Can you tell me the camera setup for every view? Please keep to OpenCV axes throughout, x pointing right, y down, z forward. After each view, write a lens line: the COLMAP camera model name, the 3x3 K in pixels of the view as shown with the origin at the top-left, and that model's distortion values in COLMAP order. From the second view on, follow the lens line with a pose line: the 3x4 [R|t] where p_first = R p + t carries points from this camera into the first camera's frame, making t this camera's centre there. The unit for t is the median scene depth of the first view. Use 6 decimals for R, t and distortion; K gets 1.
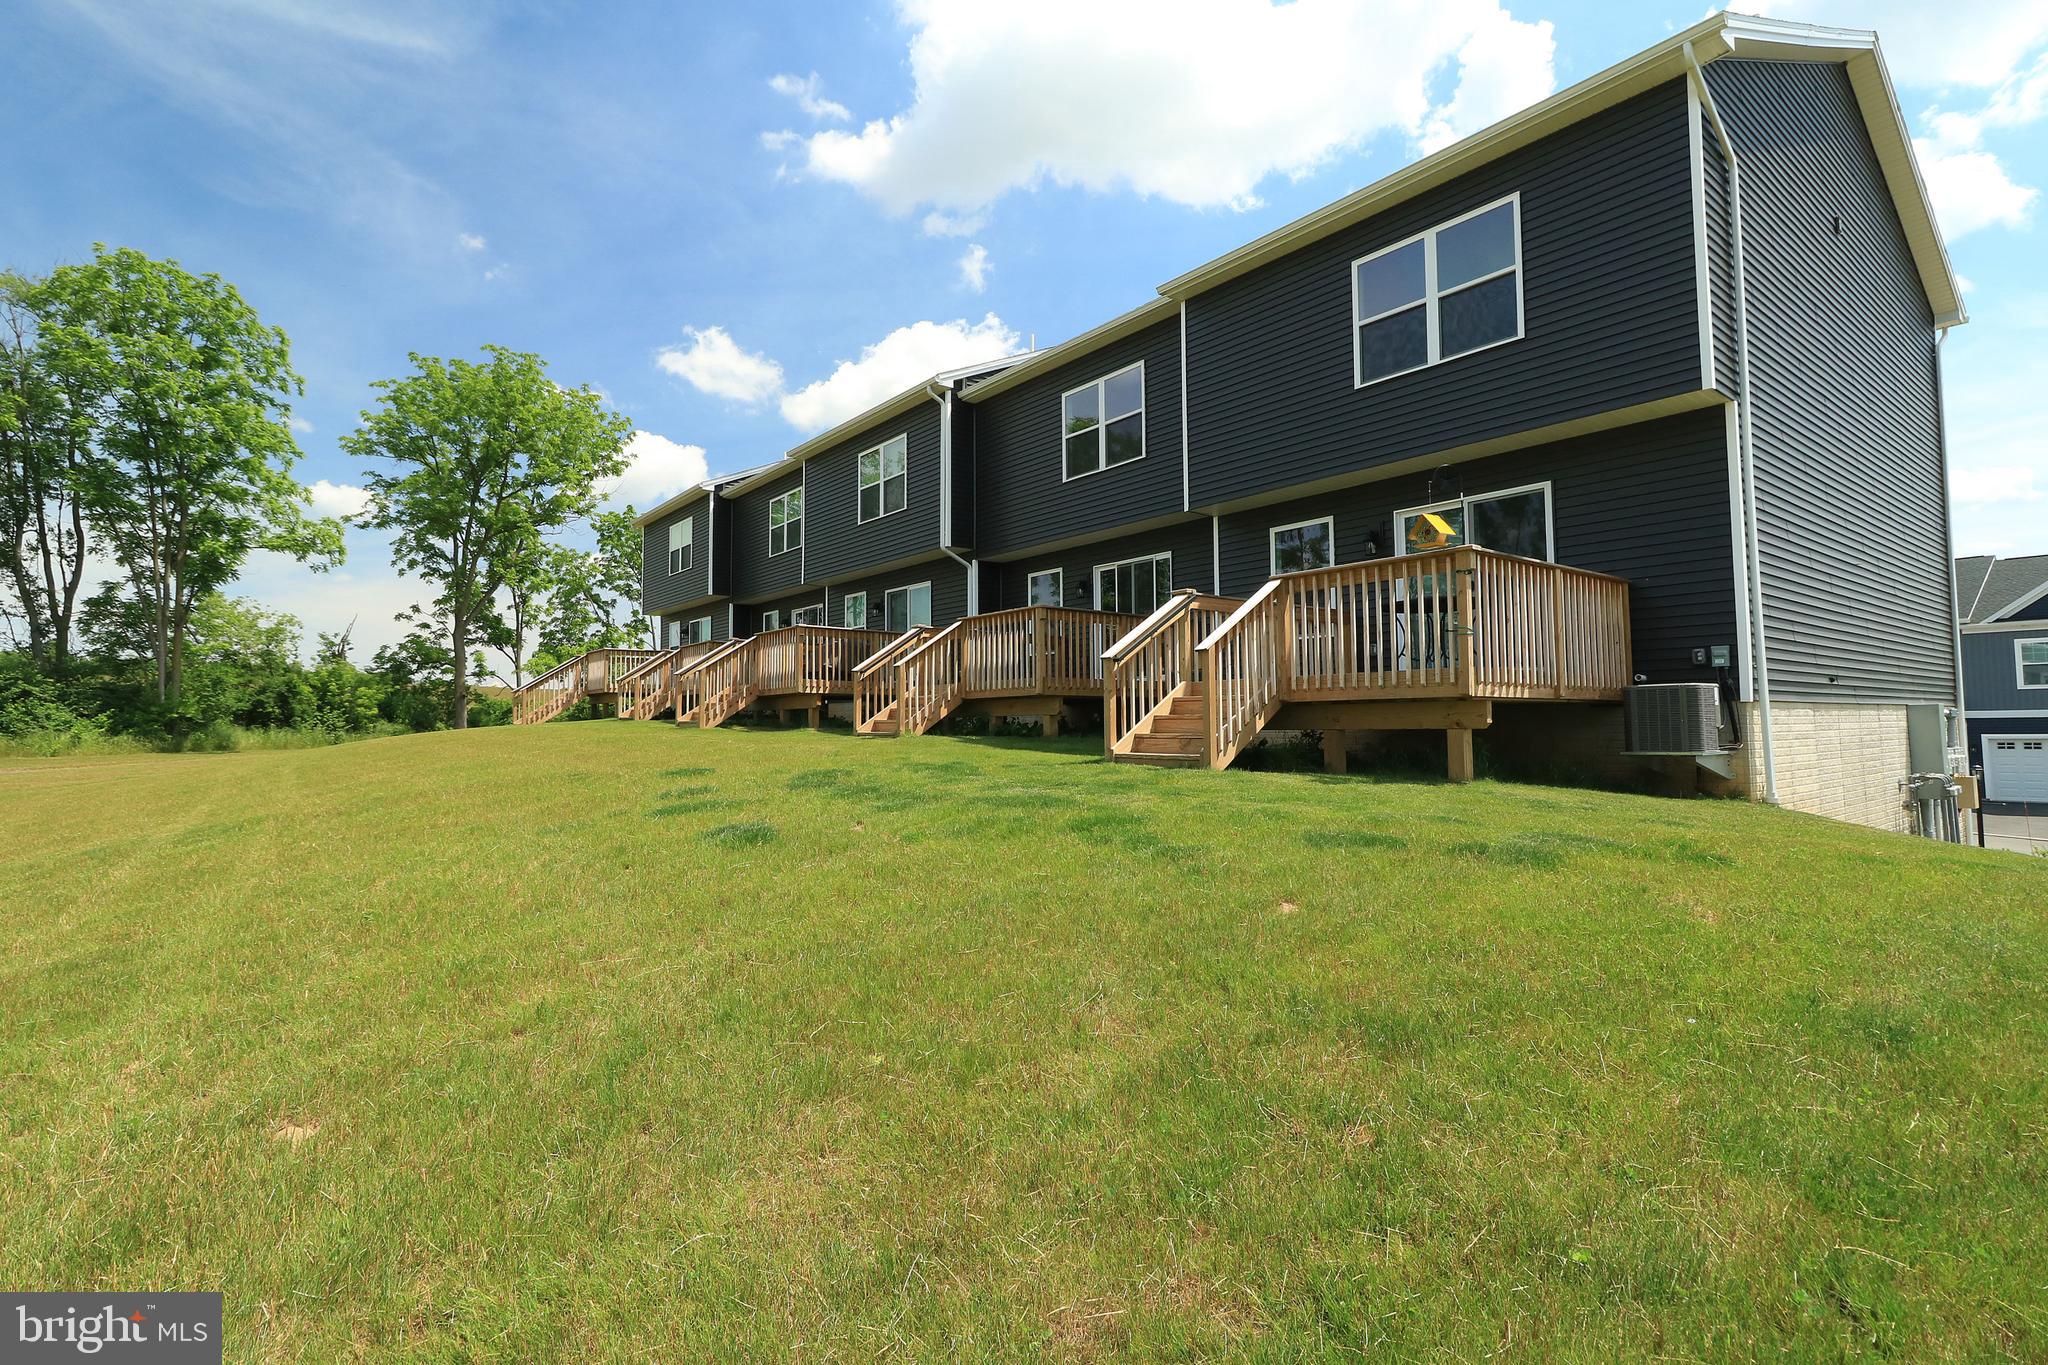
lens RADIAL K [[1016.8, 0, 1027.7], [0, 1016.8, 668.1], [0, 0, 1]] dist [0.004246, -0.001778]
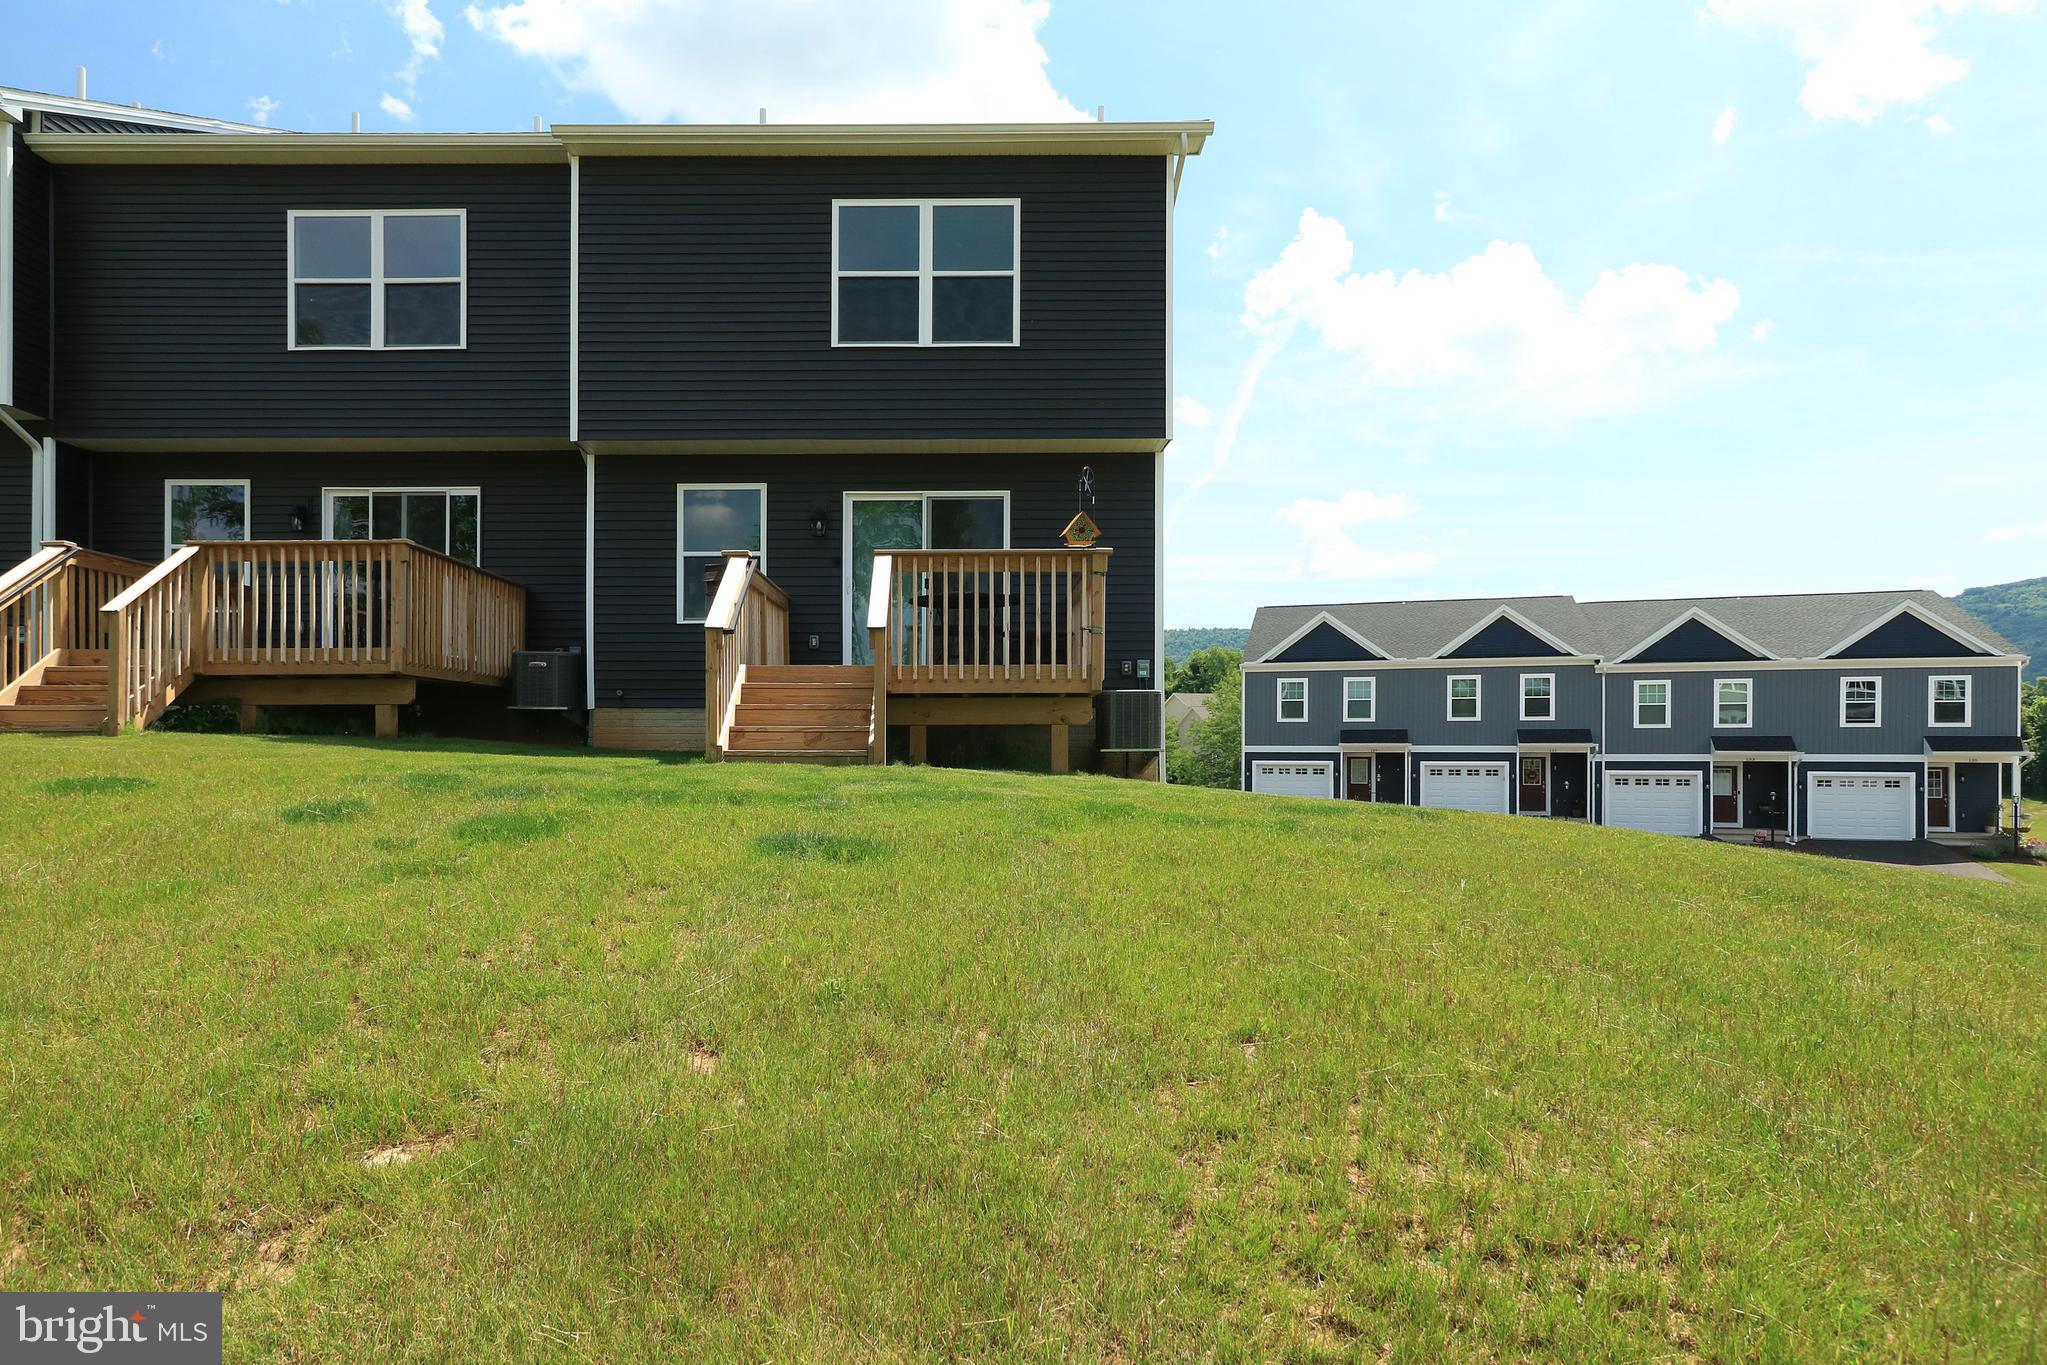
lens RADIAL K [[1234.4, 0, 945.2], [0, 1234.4, 749.0], [0, 0, 1]] dist [0.009658, 0.000824]
pose [[0.612584, 0.003448, 0.790398, -0.519967], [-0.046821, 0.998393, 0.031932, 0.041120], [-0.789018, -0.056569, 0.611761, 0.268110]]
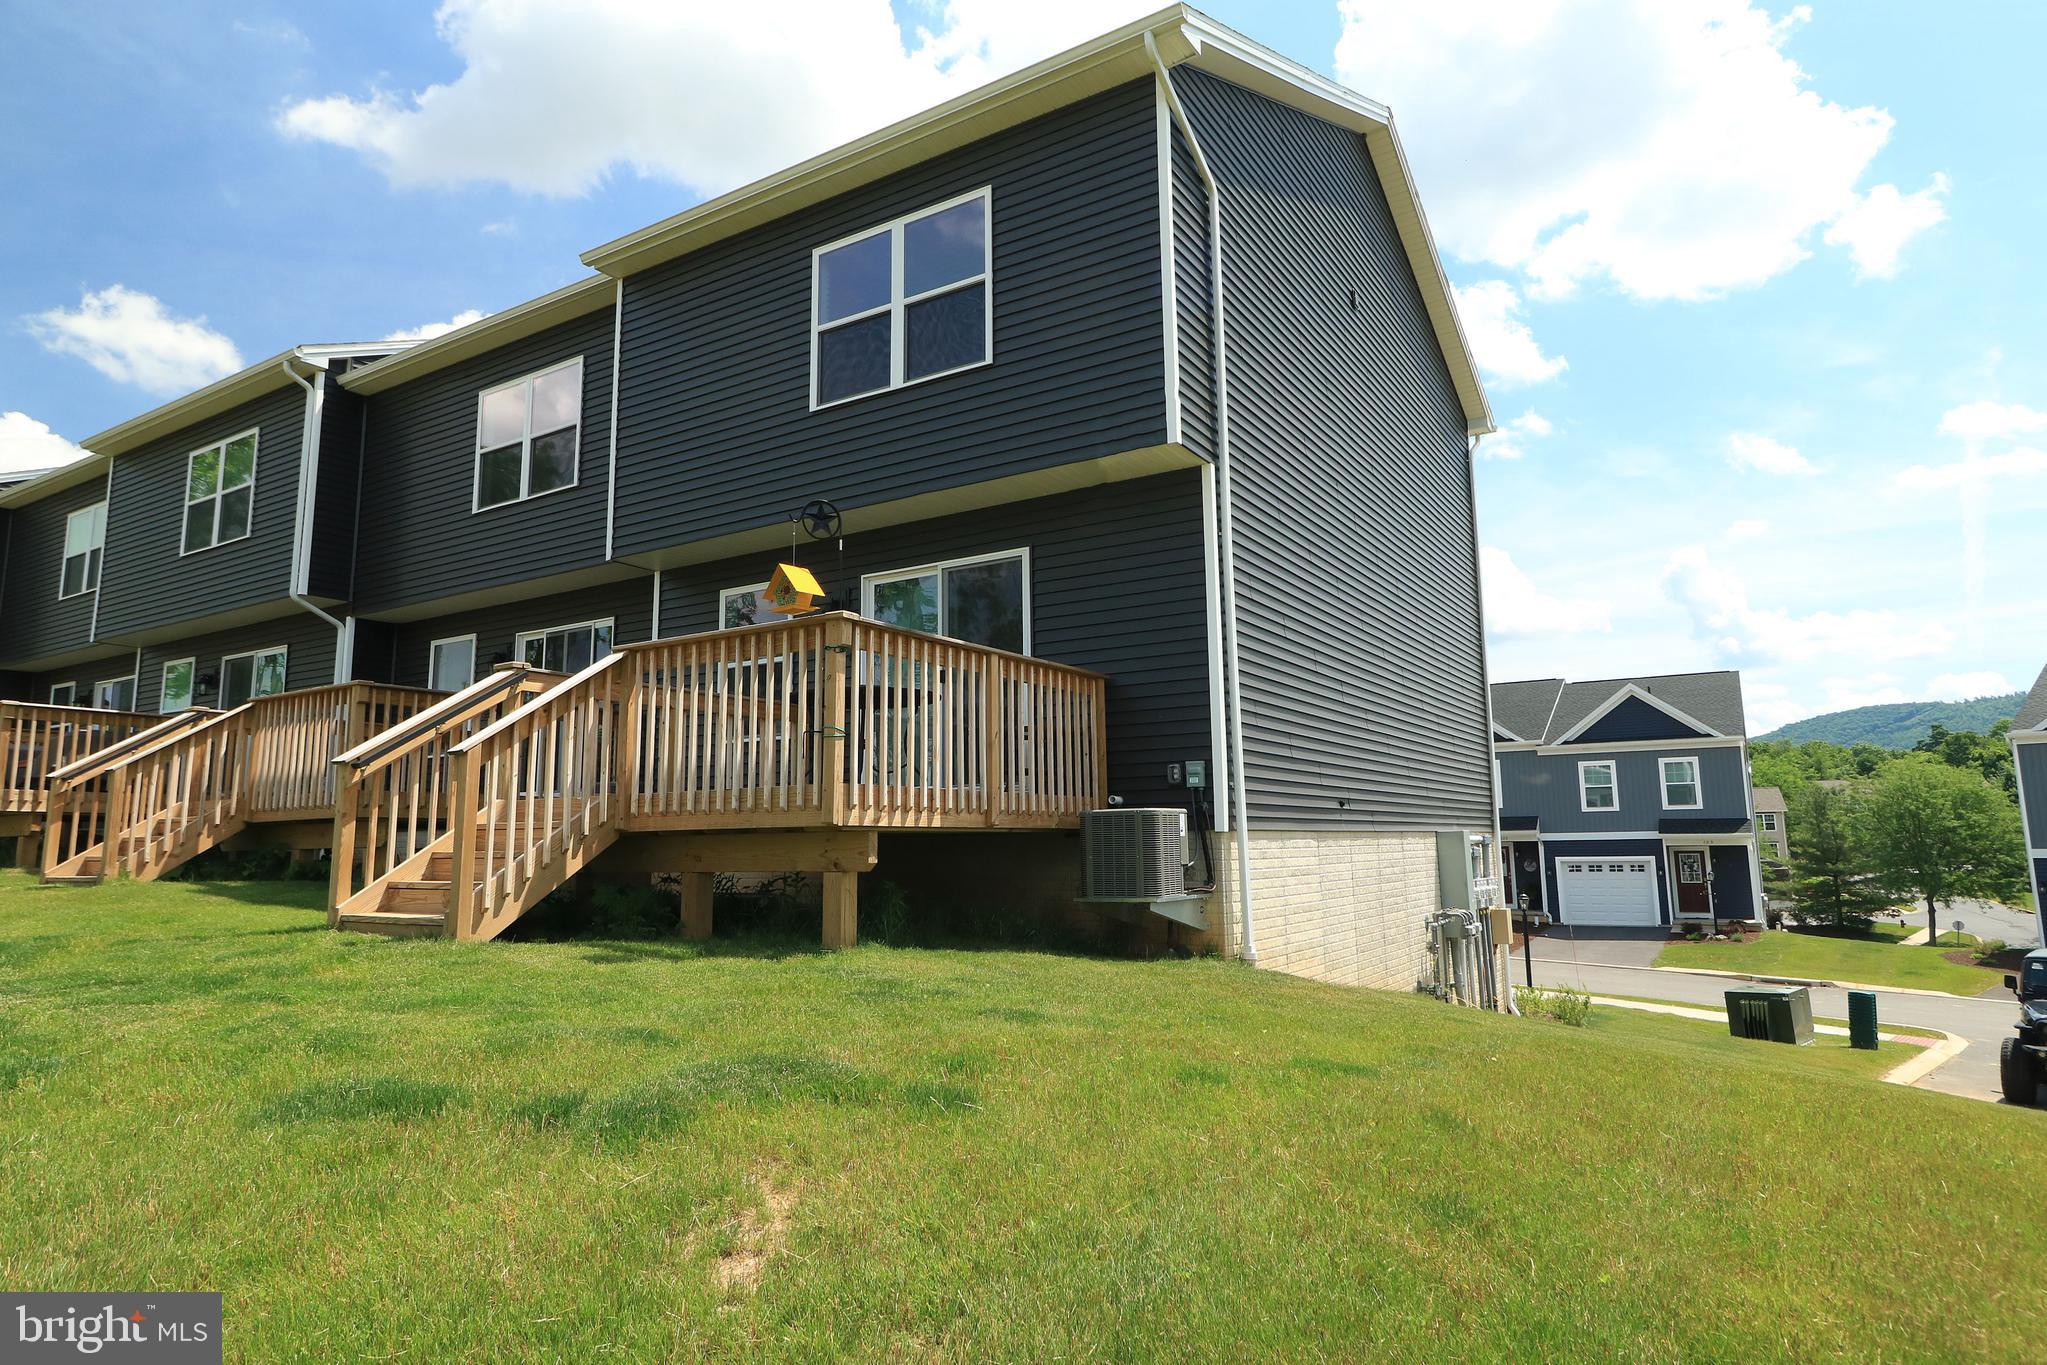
lens RADIAL K [[1195.9, 0, 1097.0], [0, 1195.9, 660.4], [0, 0, 1]] dist [-0.002084, 0.000293]
pose [[0.936108, 0.048060, 0.348413, 0.244820], [-0.013165, 0.994714, -0.101838, -0.003335], [-0.351466, 0.090745, 0.931792, 0.127441]]
